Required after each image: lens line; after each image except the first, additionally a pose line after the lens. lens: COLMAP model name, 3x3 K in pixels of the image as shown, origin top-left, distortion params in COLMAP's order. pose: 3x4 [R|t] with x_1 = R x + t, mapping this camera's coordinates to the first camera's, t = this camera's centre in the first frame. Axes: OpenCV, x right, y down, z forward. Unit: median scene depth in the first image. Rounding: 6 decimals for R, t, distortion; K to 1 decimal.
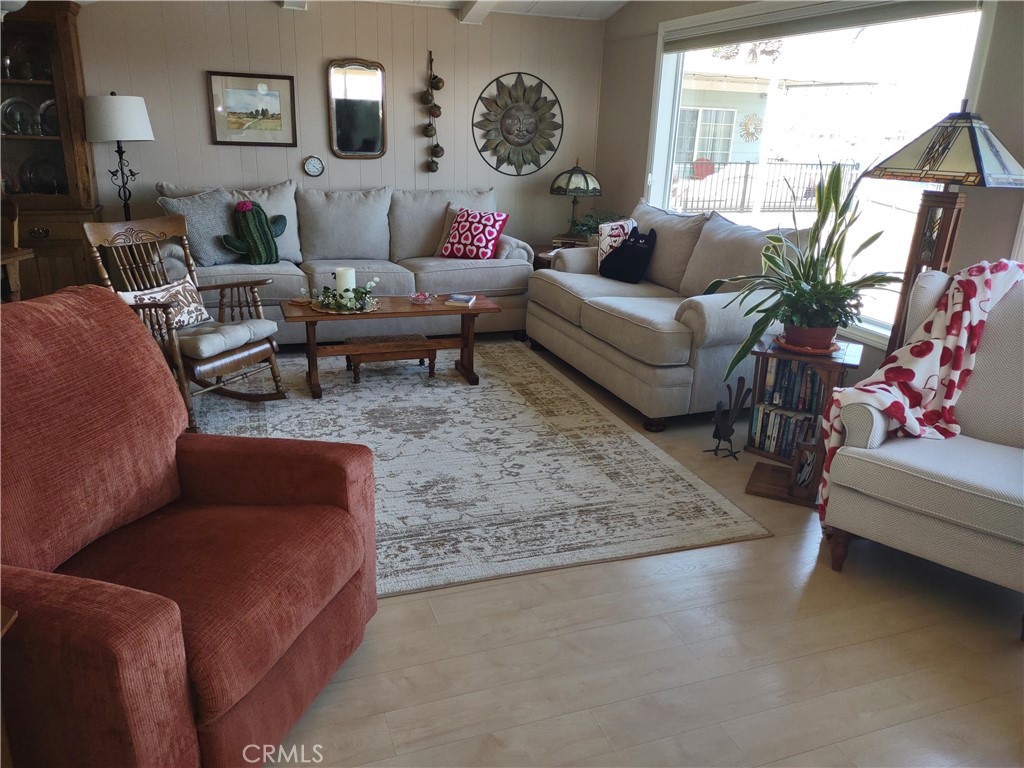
lens RADIAL K [[761.9, 0, 510.0], [0, 761.9, 385.5], [0, 0, 1]] dist [0.004823, -0.003939]
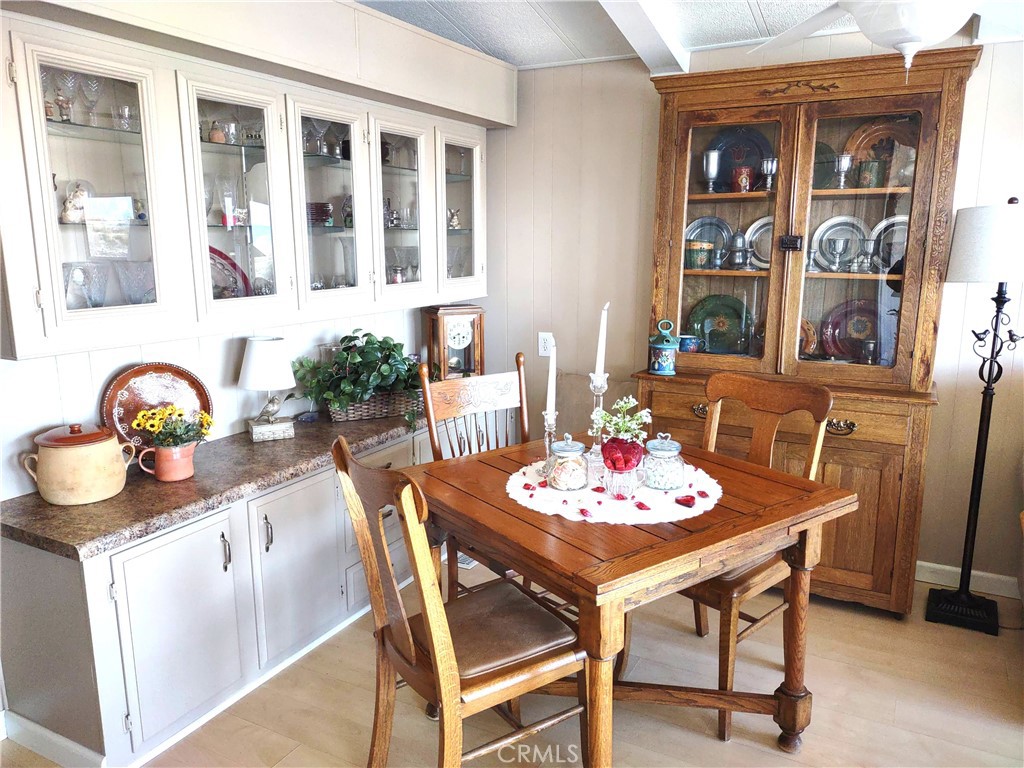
lens RADIAL K [[761.9, 0, 512.8], [0, 761.9, 384.4], [0, 0, 1]] dist [0.004823, -0.003939]
pose [[0.658881, 0.107333, -0.744550, -0.324393], [-0.213475, 0.975756, -0.048249, -0.142458], [0.721321, 0.190733, 0.665820, 0.380924]]
